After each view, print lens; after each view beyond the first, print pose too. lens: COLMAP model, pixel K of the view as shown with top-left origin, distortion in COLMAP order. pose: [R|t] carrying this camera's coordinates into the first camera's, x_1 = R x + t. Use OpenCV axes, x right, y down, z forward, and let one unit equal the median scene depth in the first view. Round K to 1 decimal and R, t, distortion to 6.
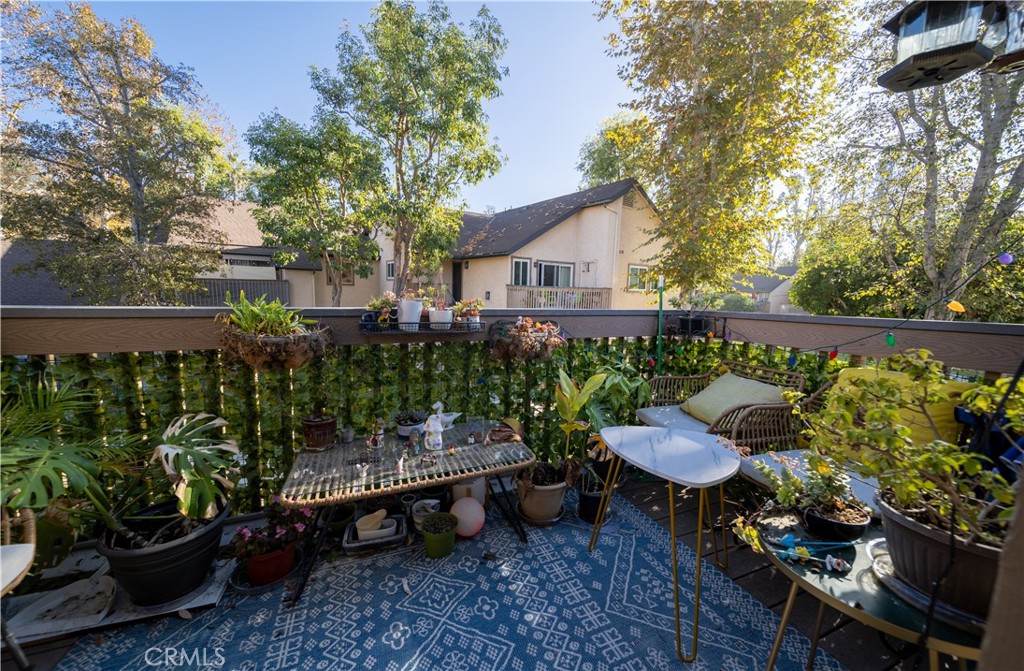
lens RADIAL K [[359.3, 0, 511.3], [0, 359.3, 332.7], [0, 0, 1]] dist [-0.001268, -0.000389]
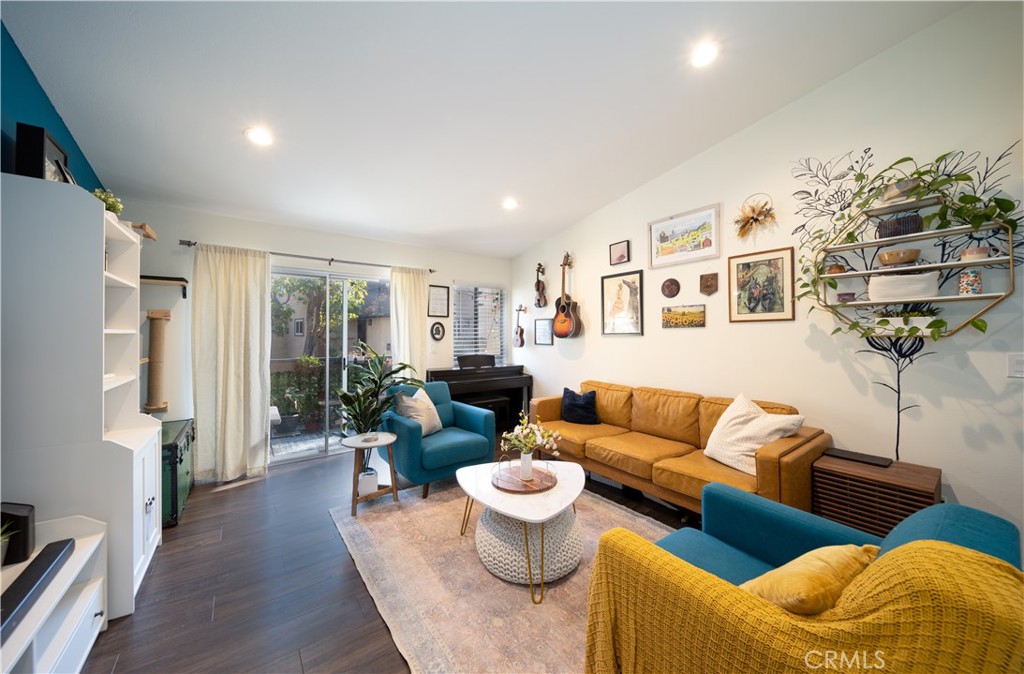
lens RADIAL K [[359.3, 0, 511.3], [0, 359.3, 334.2], [0, 0, 1]] dist [-0.001268, -0.000389]
pose [[0.968593, -0.023063, 0.247580, 0.274284], [0.053904, 0.991487, -0.118525, 0.157478], [-0.242739, 0.128148, 0.961590, -2.075646]]
